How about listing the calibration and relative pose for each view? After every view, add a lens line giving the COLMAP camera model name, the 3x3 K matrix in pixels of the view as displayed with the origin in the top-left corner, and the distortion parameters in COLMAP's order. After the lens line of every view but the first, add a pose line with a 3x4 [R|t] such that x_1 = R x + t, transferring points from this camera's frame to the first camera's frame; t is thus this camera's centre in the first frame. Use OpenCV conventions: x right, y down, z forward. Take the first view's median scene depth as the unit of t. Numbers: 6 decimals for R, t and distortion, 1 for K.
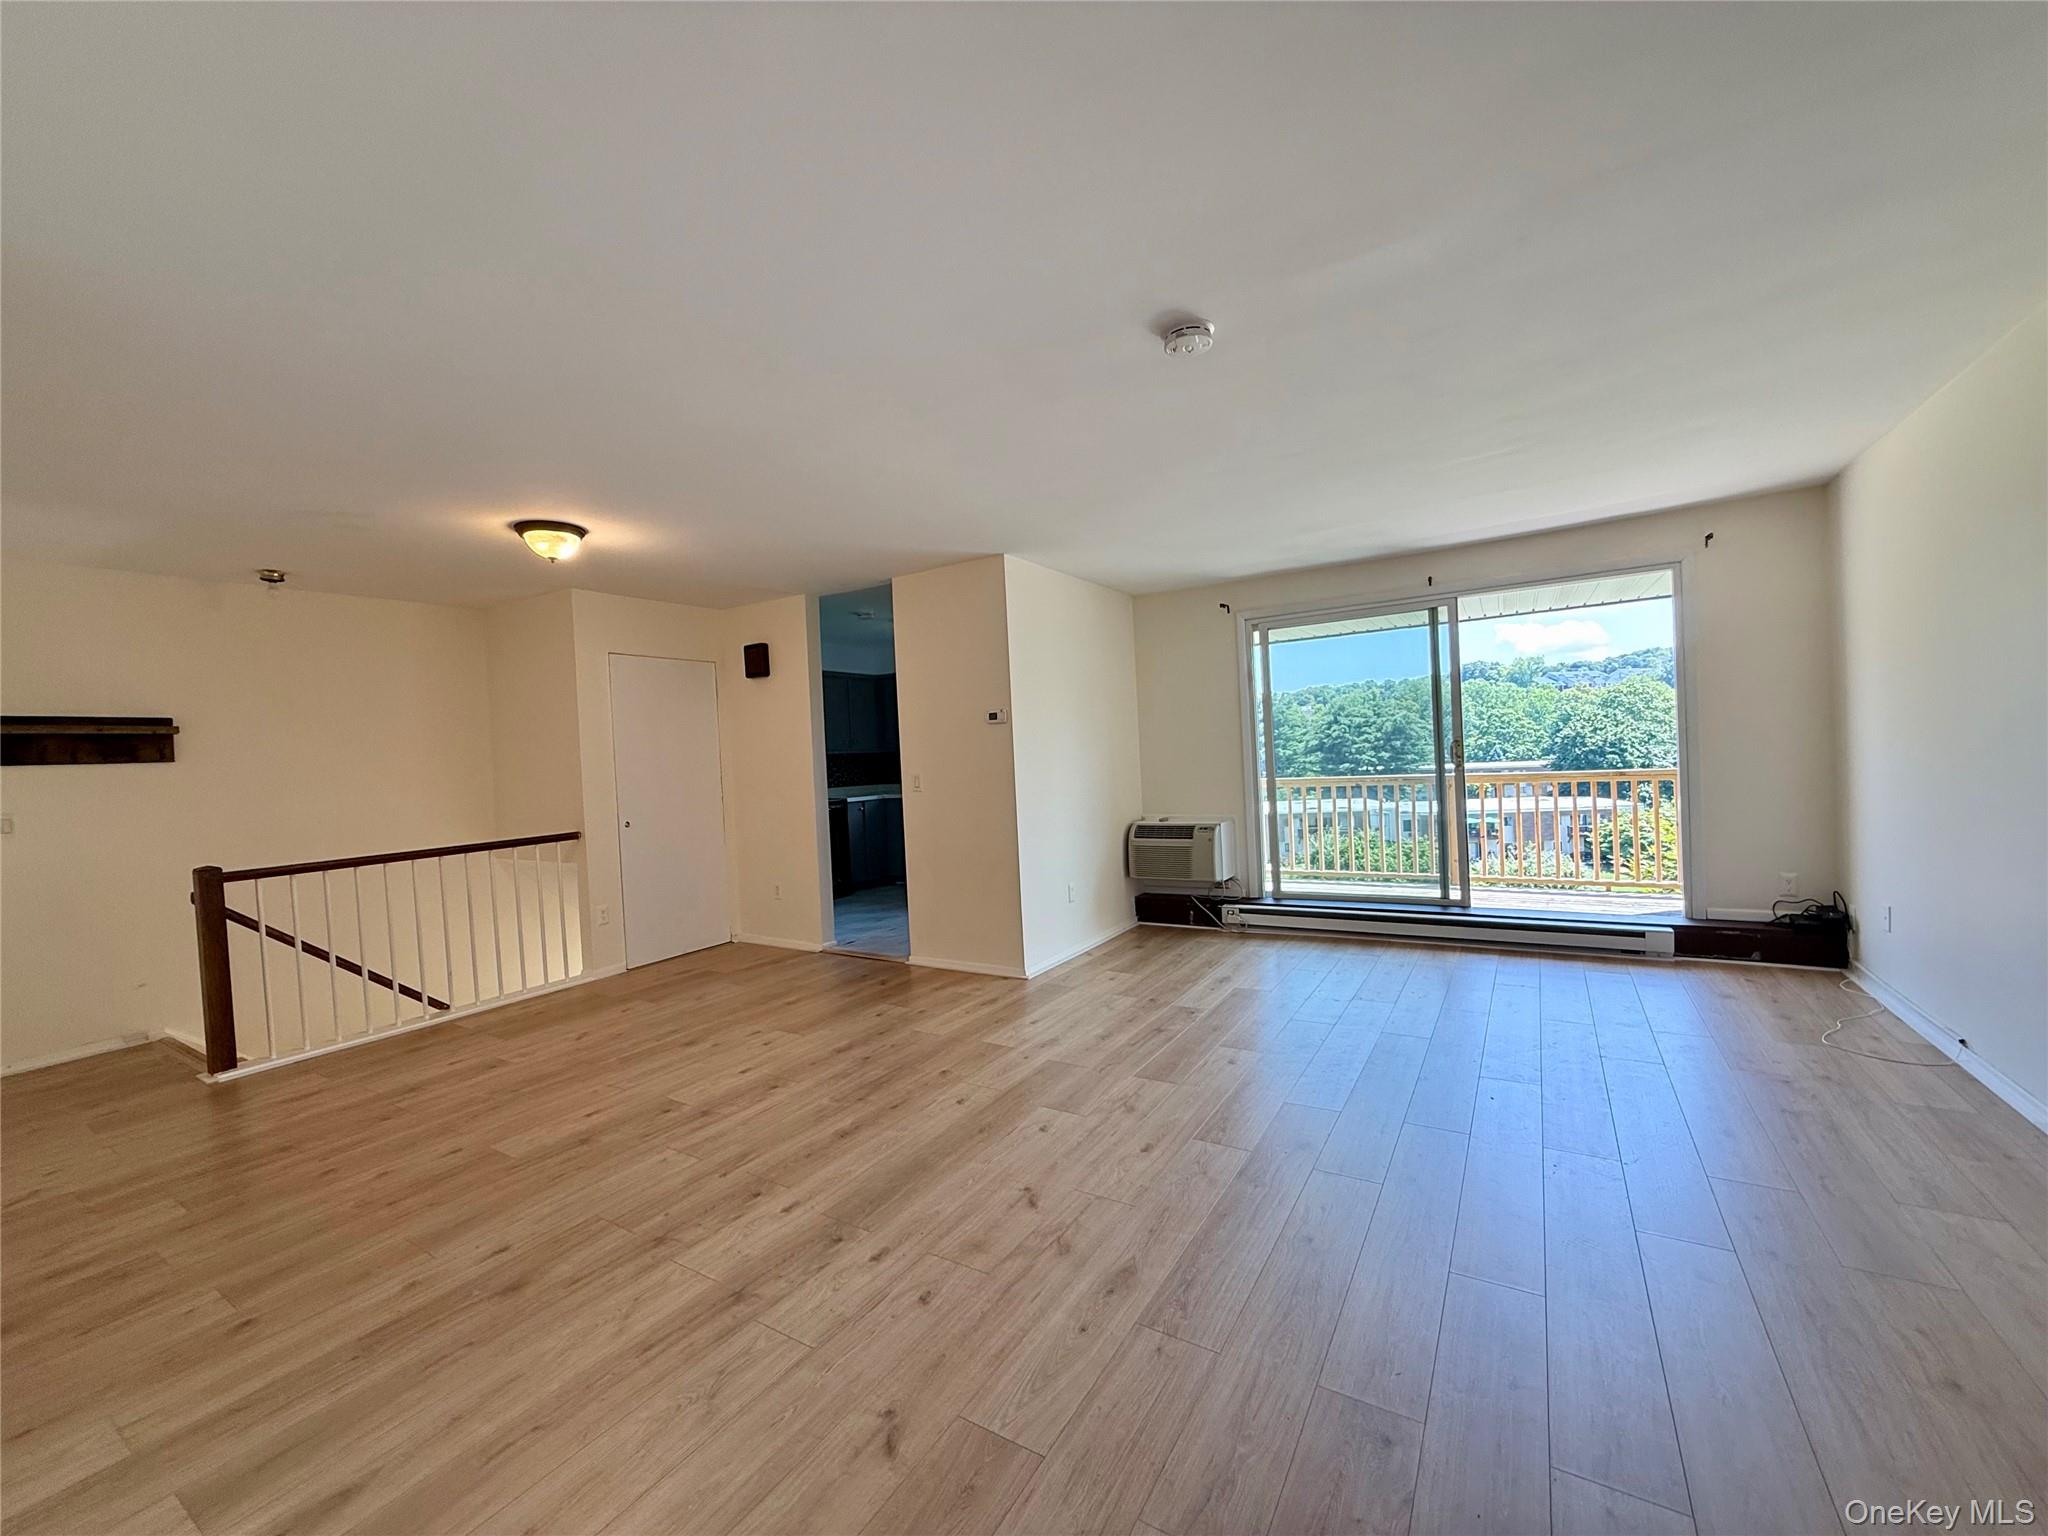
lens RADIAL K [[820.4, 0, 1017.9], [0, 820.4, 768.7], [0, 0, 1]] dist [0.001183, 0.000731]
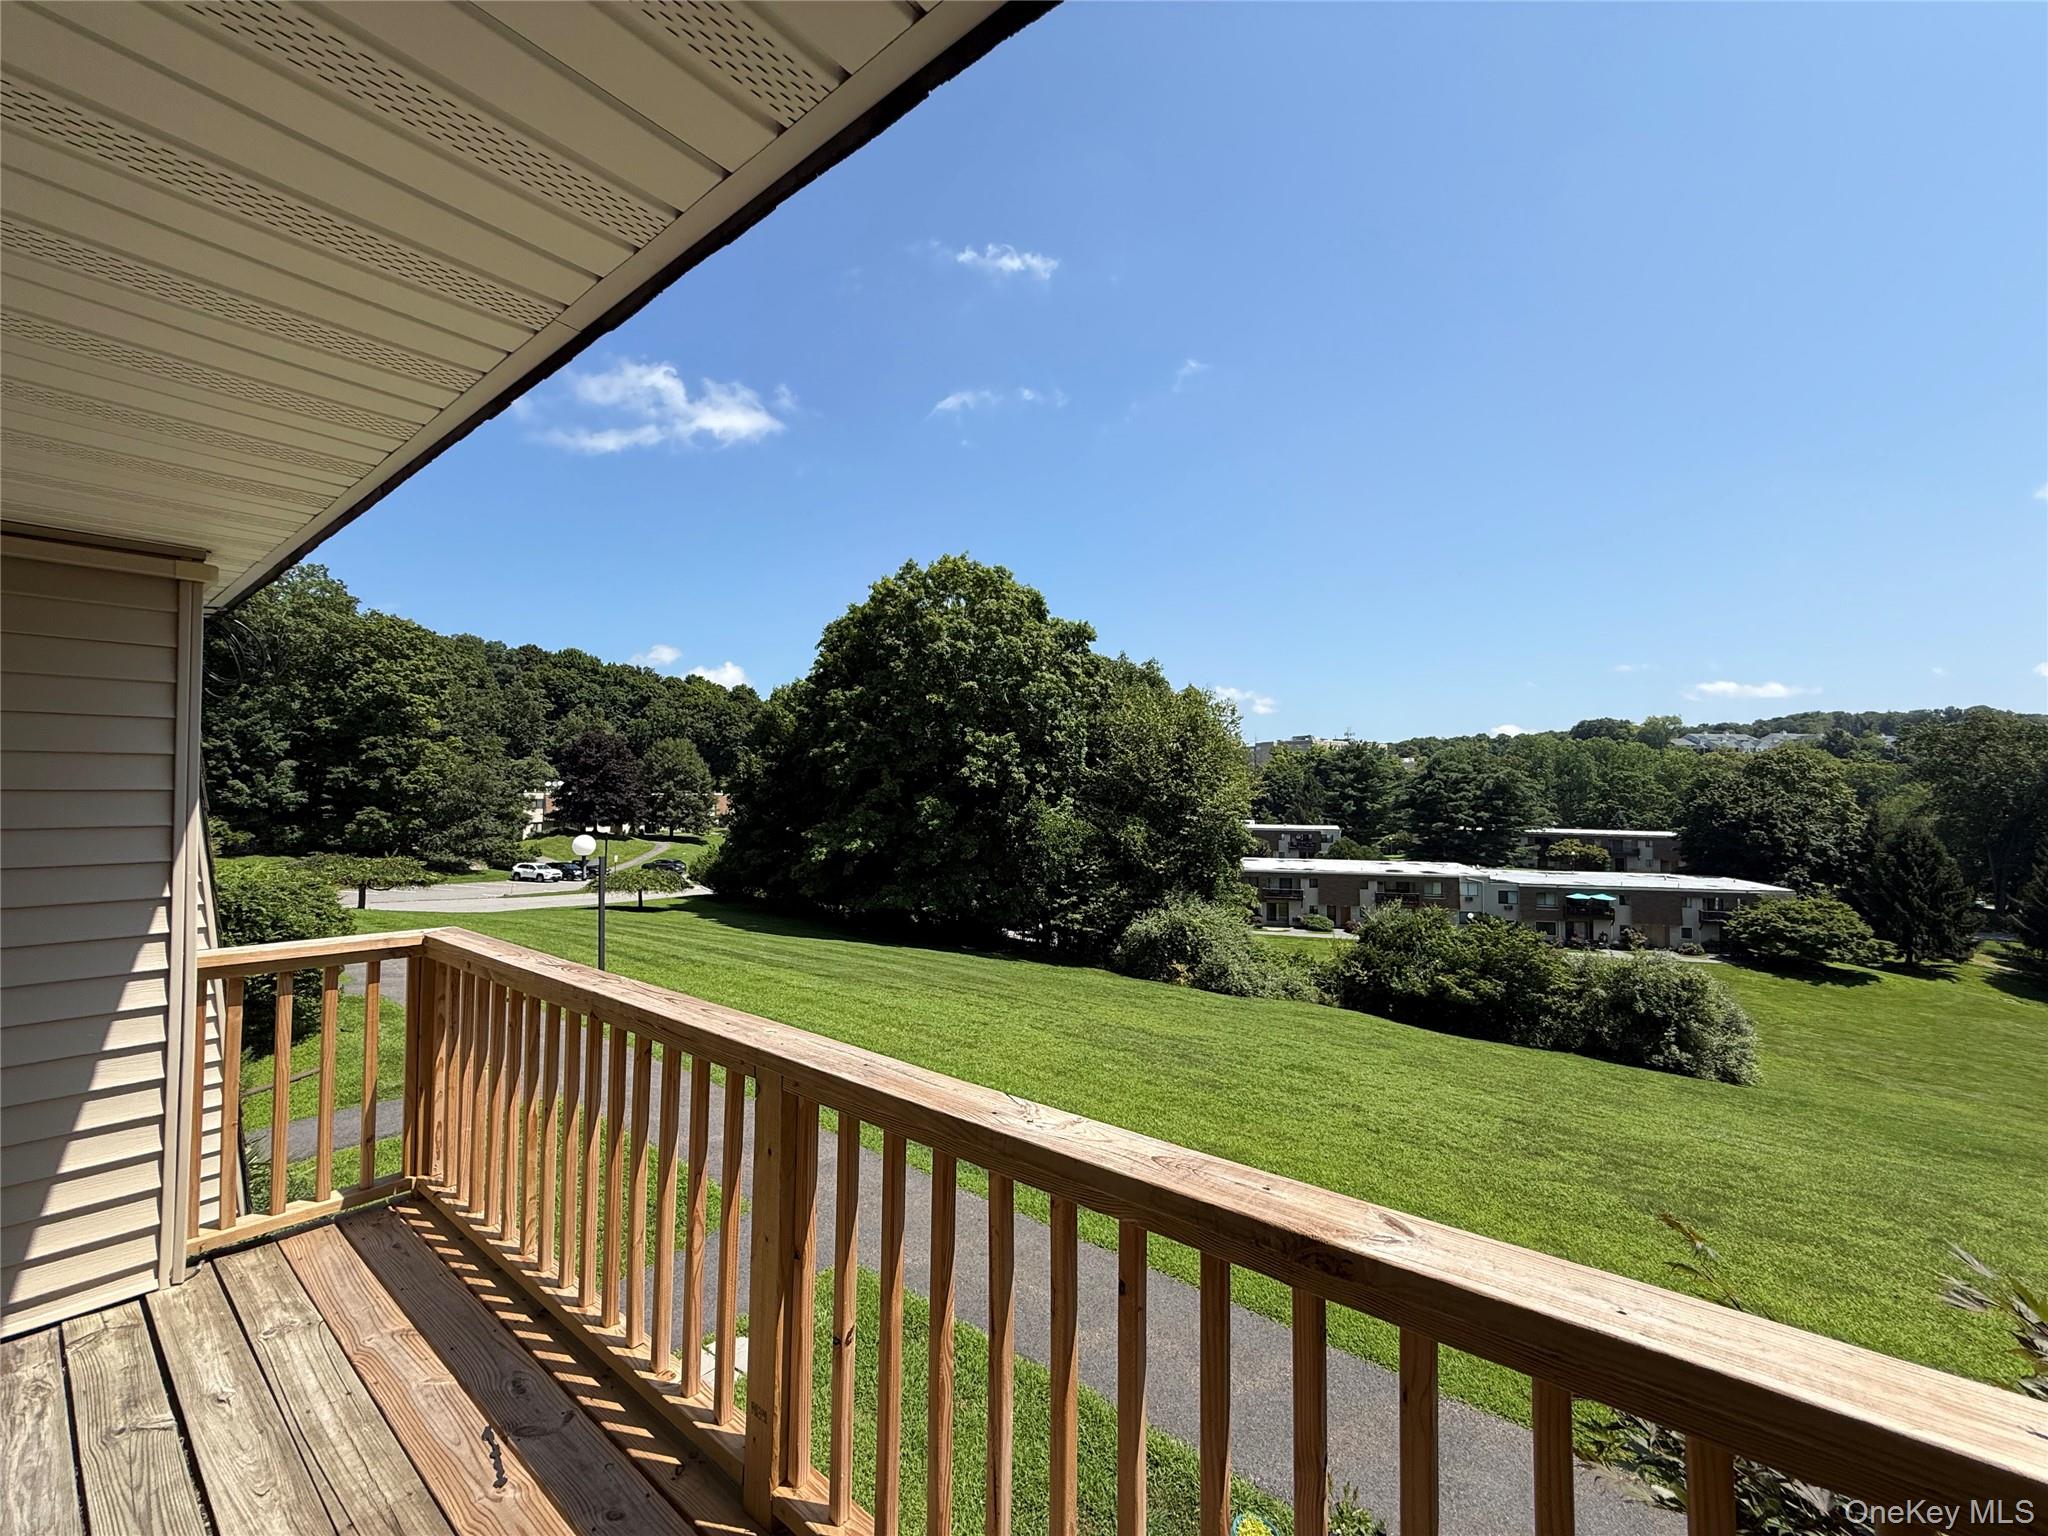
lens RADIAL K [[820.4, 0, 1020.2], [0, 820.4, 767.0], [0, 0, 1]] dist [0.001183, 0.000731]
pose [[0.992756, 0.049030, -0.109690, 0.847988], [-0.053965, 0.997639, -0.042487, -0.086746], [0.107348, 0.048098, 0.993057, 1.023803]]
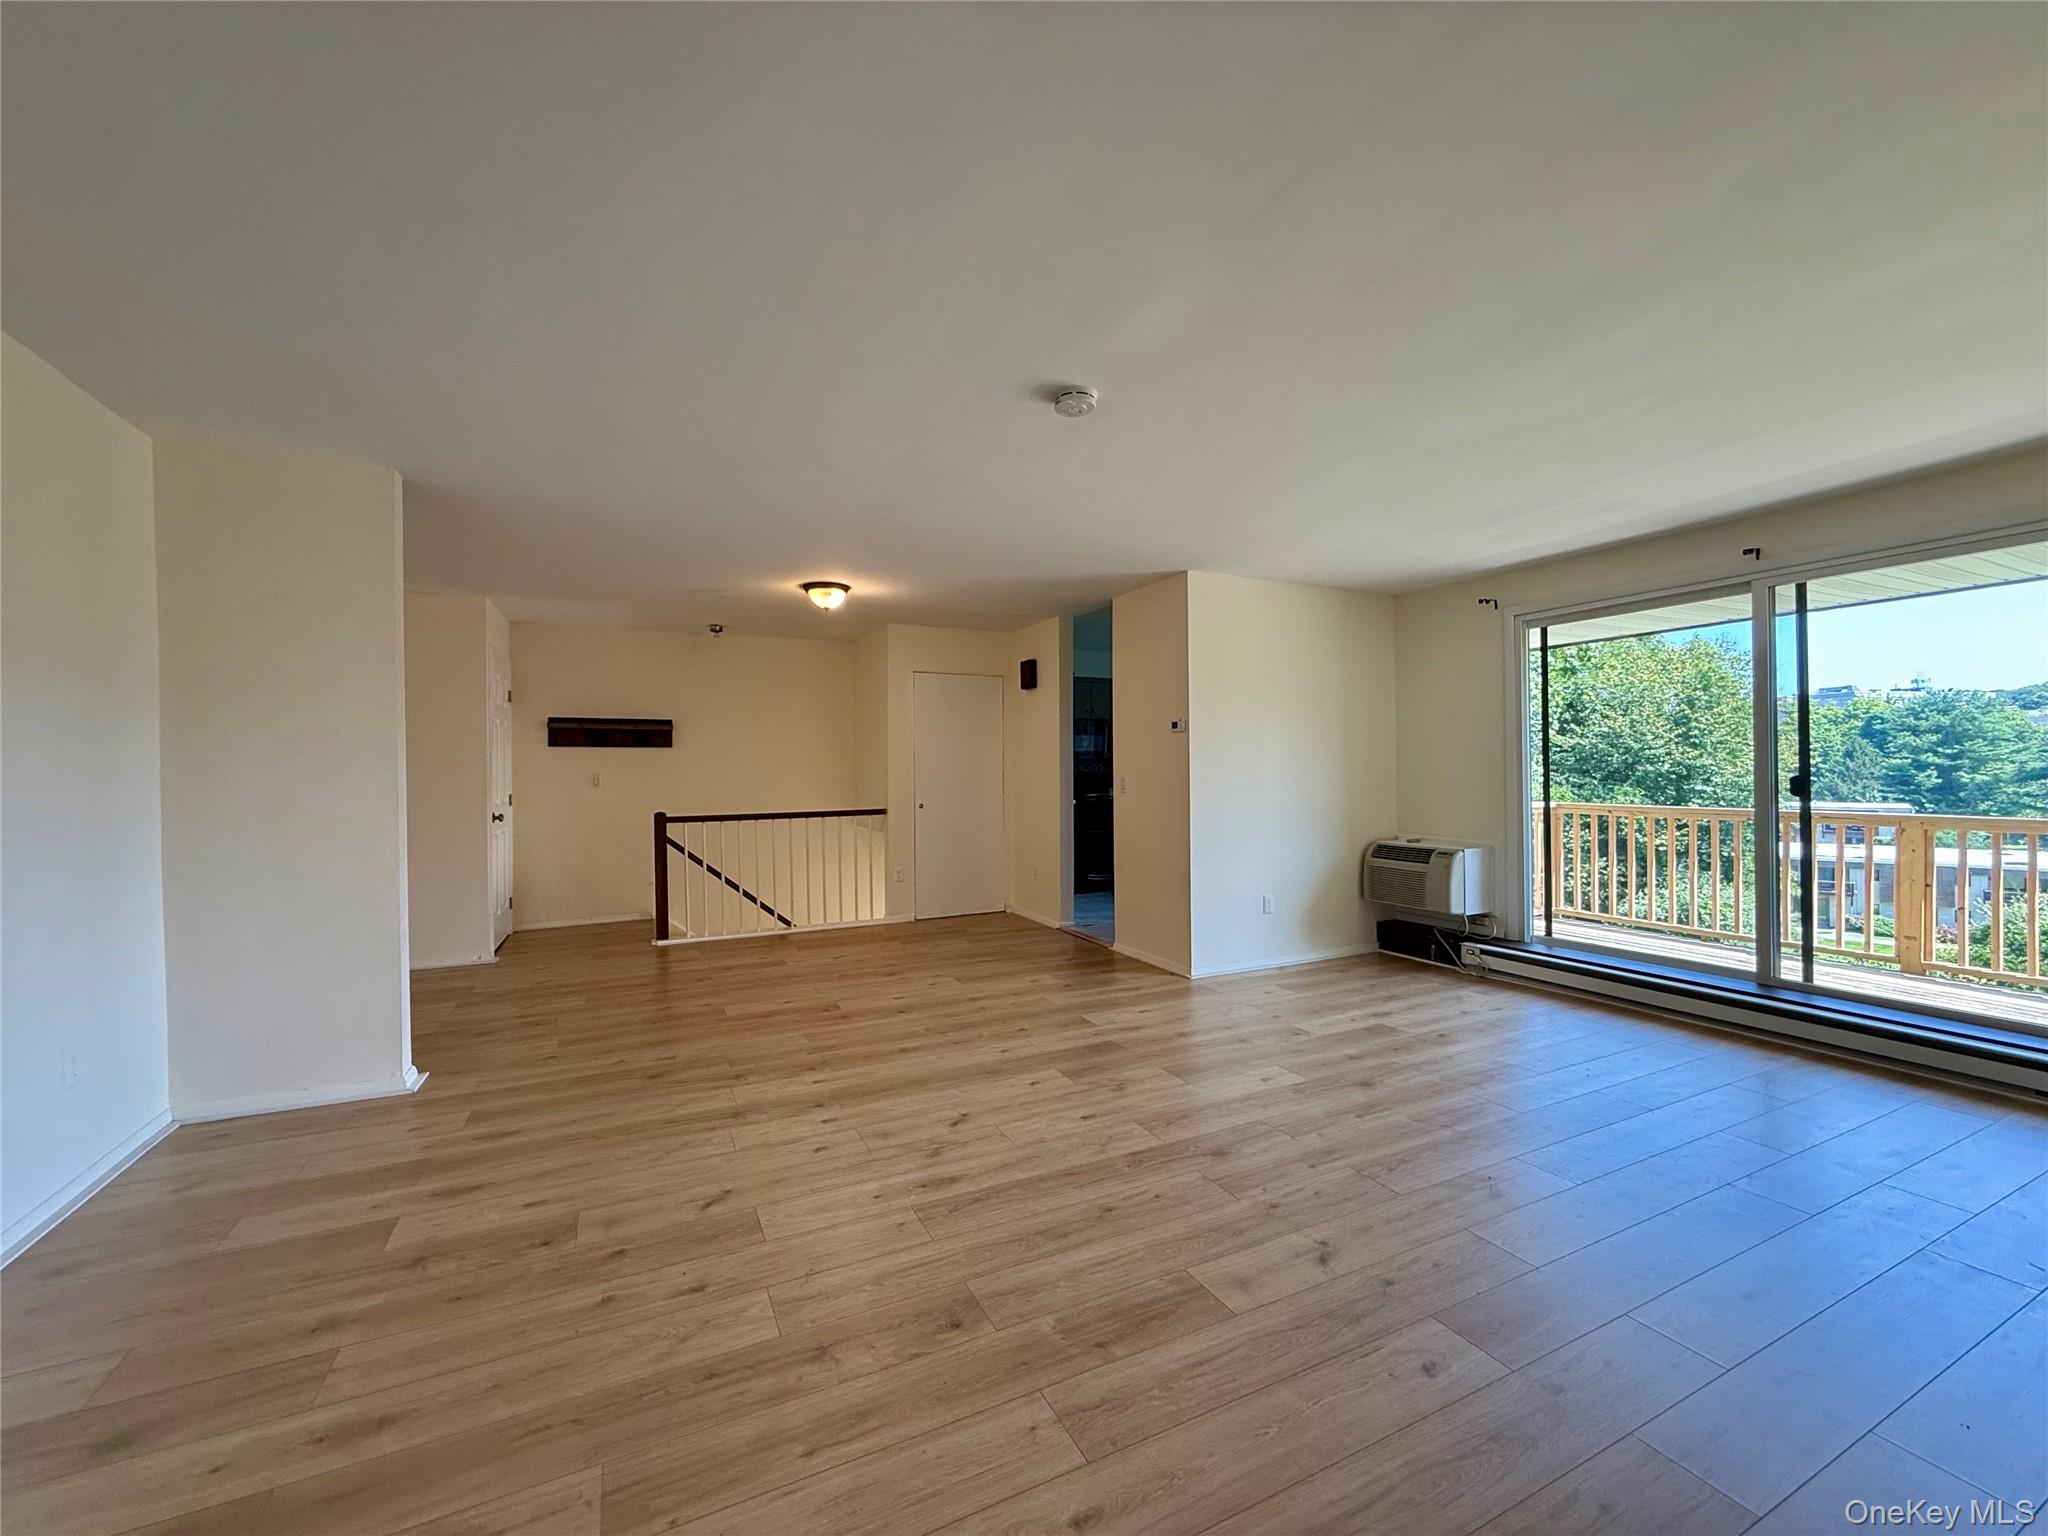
lens RADIAL K [[820.4, 0, 1017.2], [0, 820.4, 771.8], [0, 0, 1]] dist [0.001183, 0.000731]
pose [[0.848328, 0.043522, -0.527679, 0.334321], [-0.042613, 0.998995, 0.013888, -0.009548], [0.527753, 0.010704, 0.849330, -0.002514]]
